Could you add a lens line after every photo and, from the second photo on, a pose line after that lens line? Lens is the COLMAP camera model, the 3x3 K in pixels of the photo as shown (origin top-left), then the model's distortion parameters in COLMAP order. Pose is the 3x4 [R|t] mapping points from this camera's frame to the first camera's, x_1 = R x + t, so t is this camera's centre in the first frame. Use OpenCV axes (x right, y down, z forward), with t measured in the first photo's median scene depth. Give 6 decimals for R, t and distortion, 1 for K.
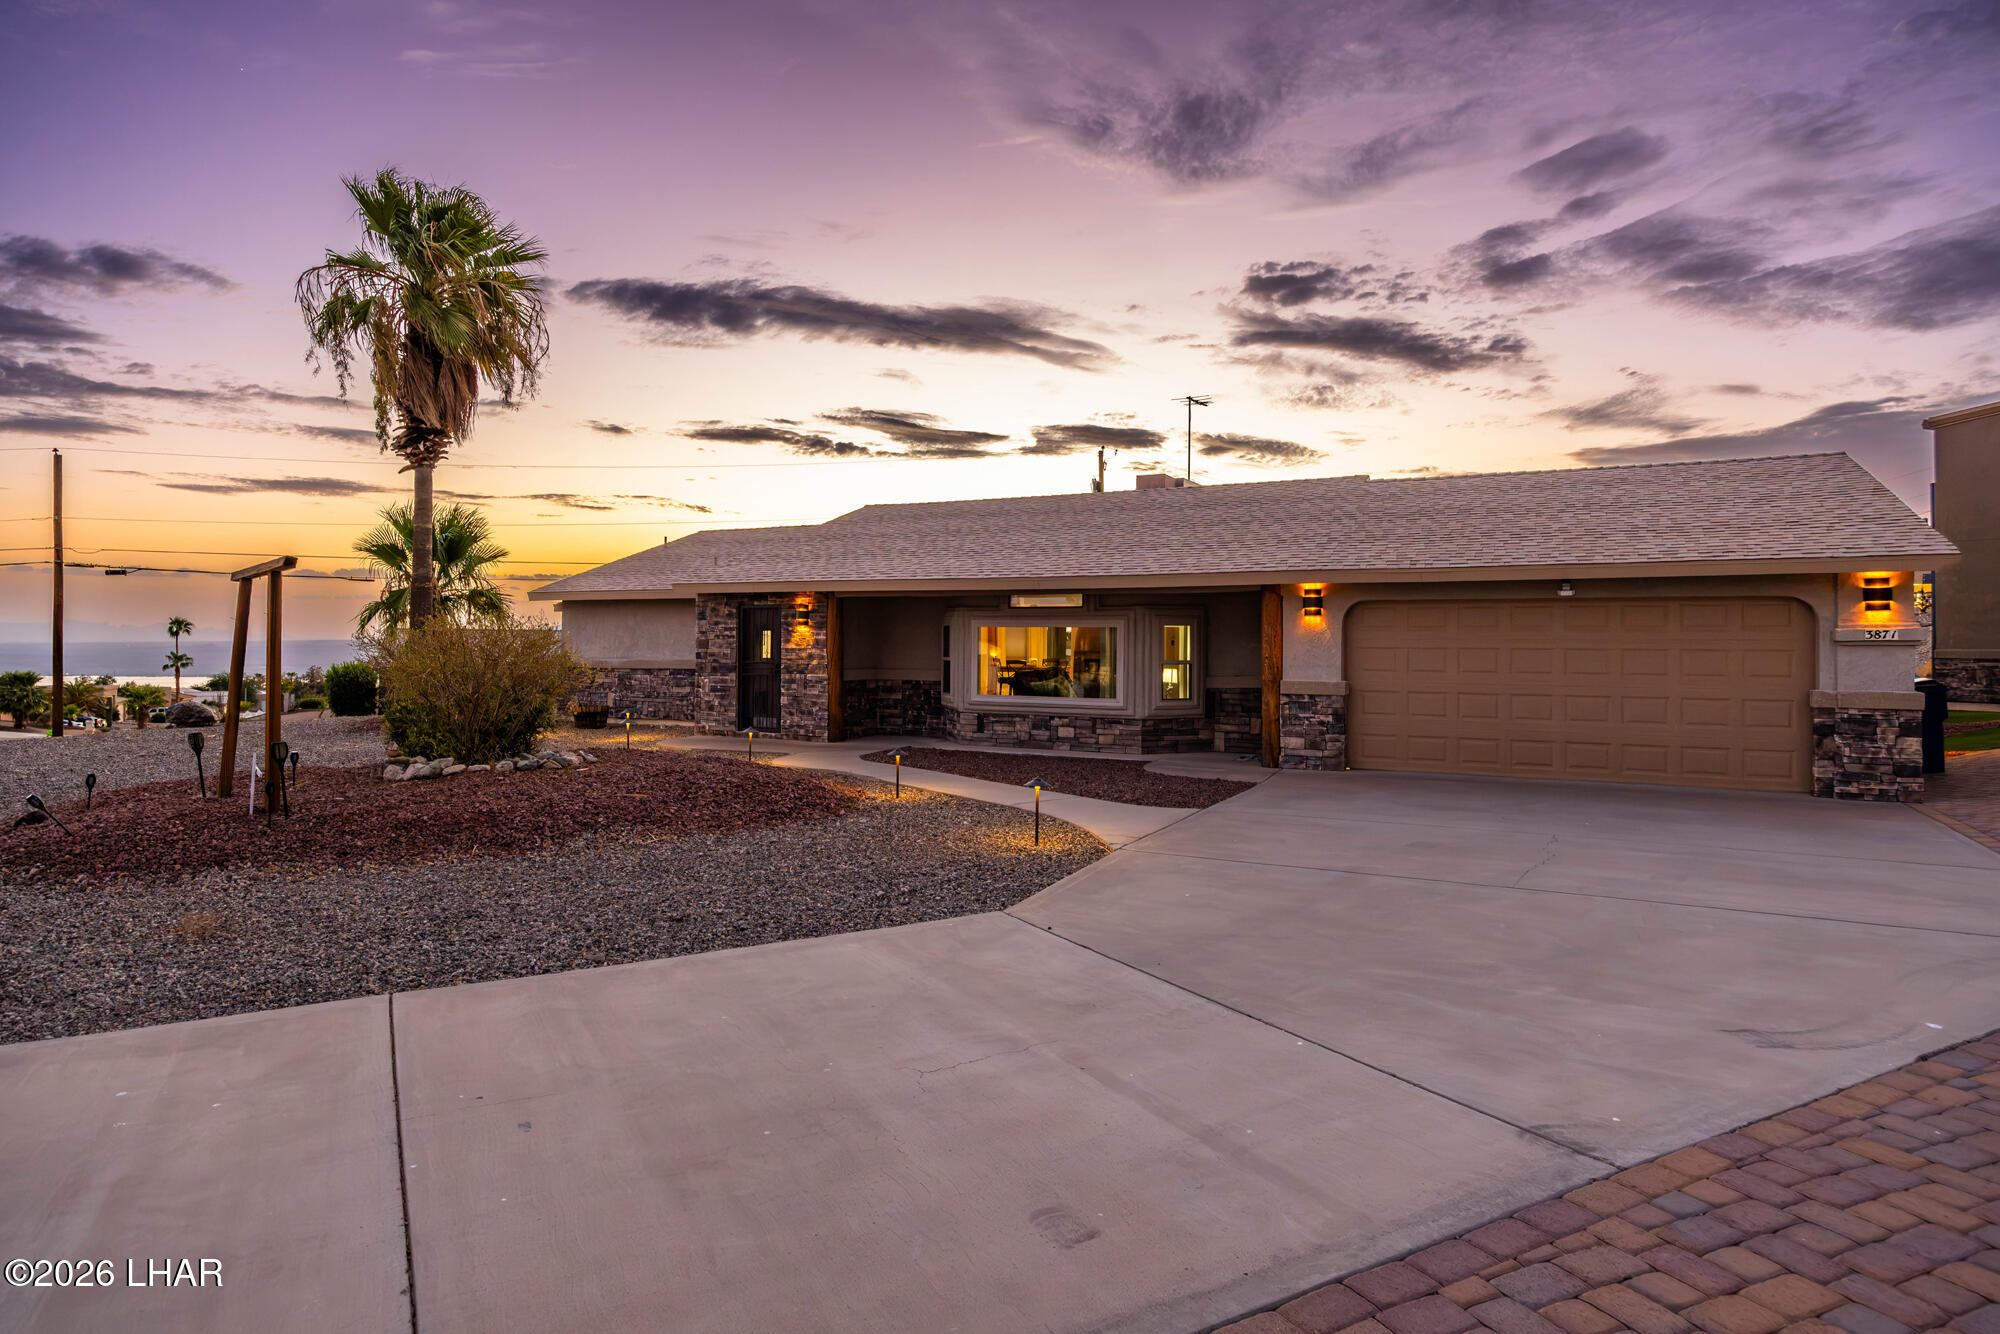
lens RADIAL K [[1131.1, 0, 998.7], [0, 1131.1, 660.6], [0, 0, 1]] dist [0.007705, -0.000204]
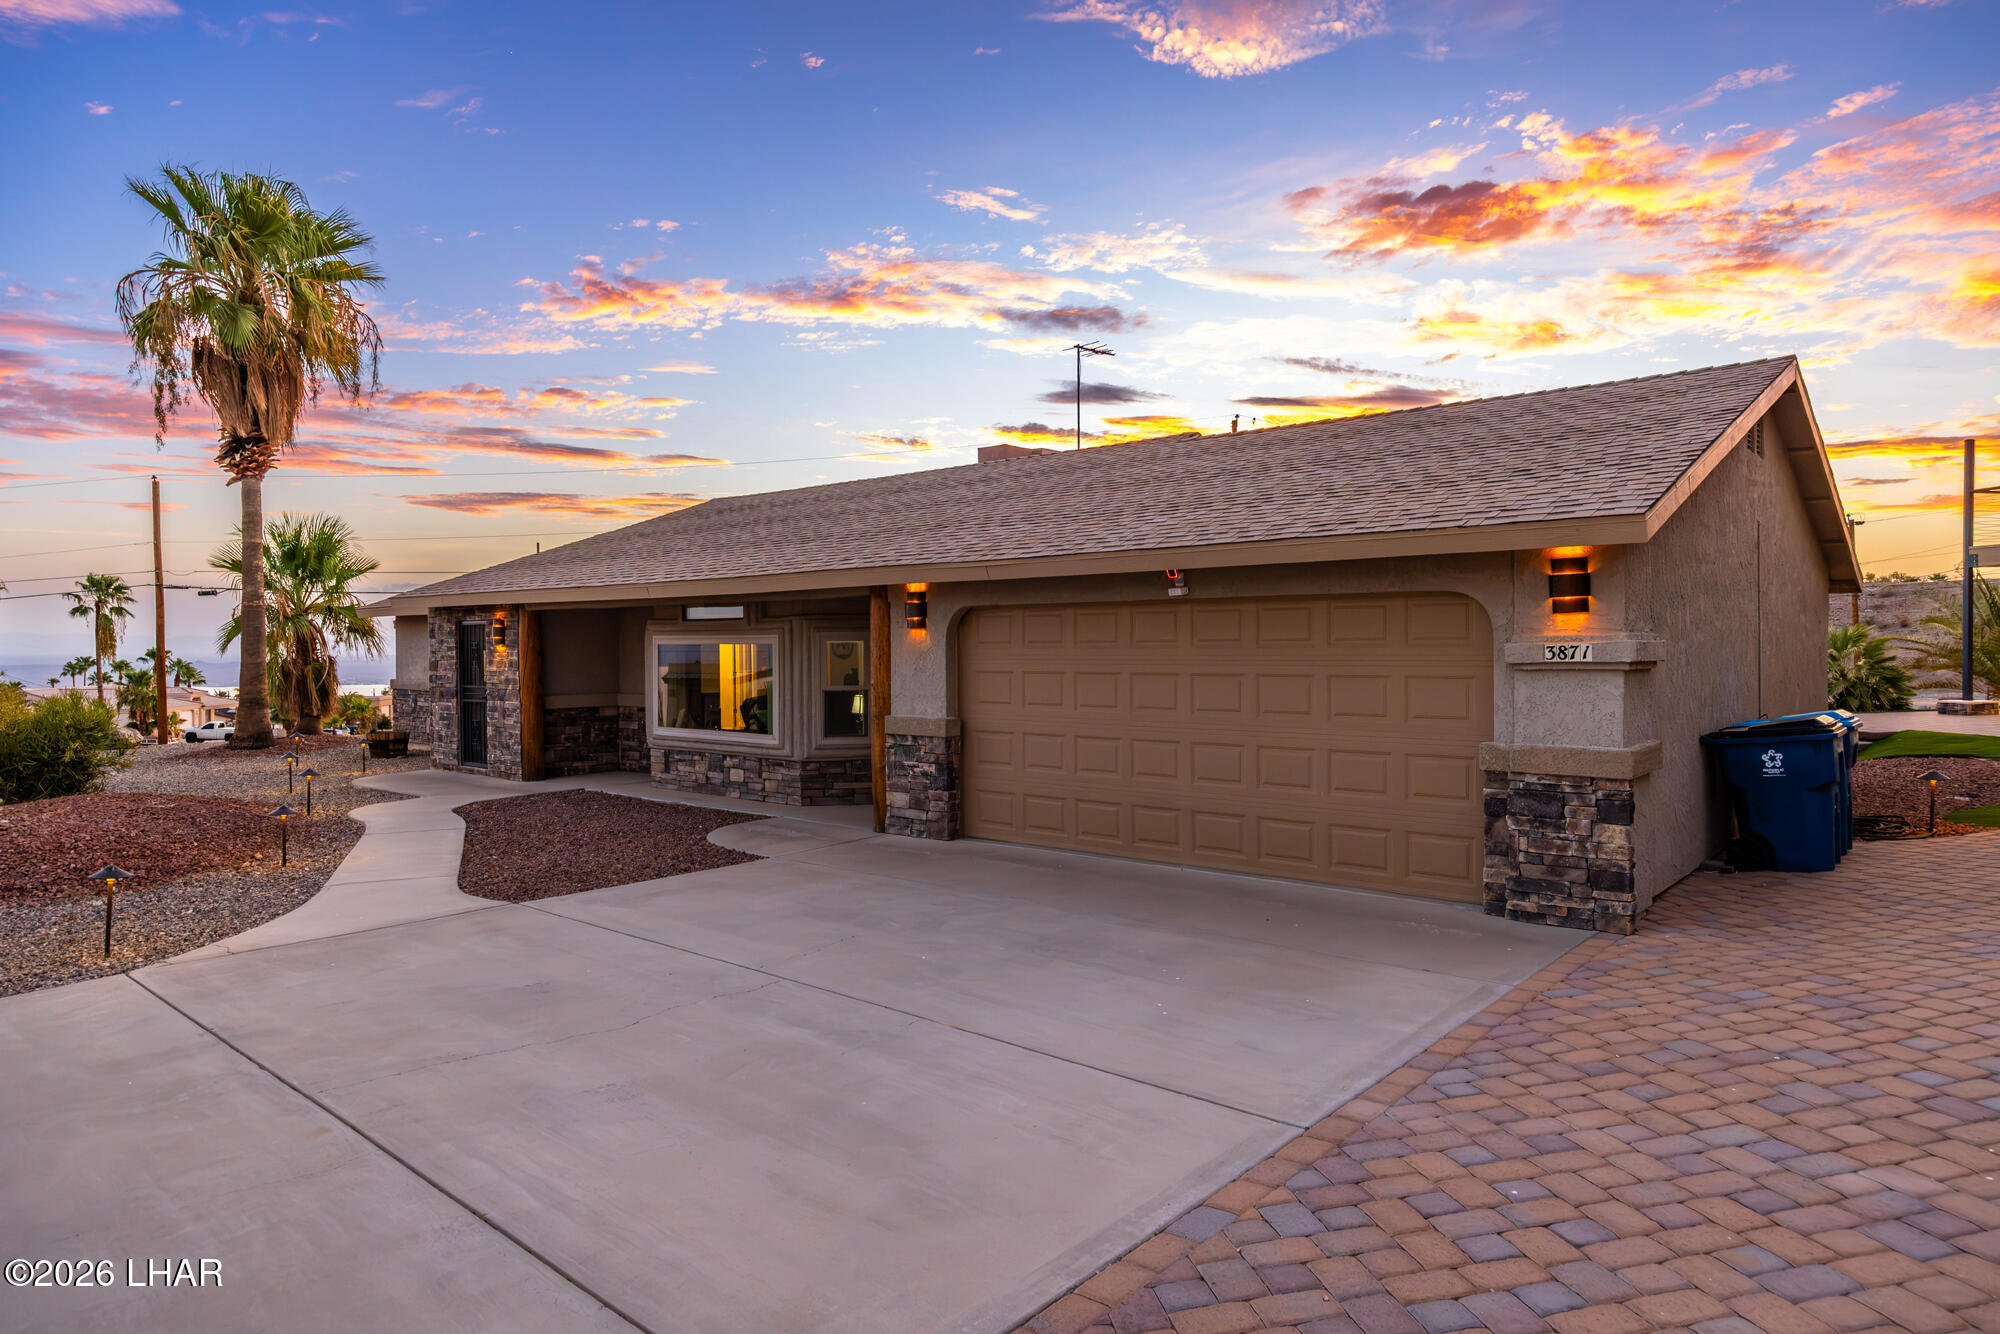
lens RADIAL K [[1242.3, 0, 998.9], [0, 1242.3, 674.9], [0, 0, 1]] dist [0.011438, 0.005660]
pose [[0.966107, -0.006716, -0.258053, 0.471911], [0.009550, 0.999907, 0.009730, -0.014604], [0.257964, -0.011864, 0.966082, 0.203749]]
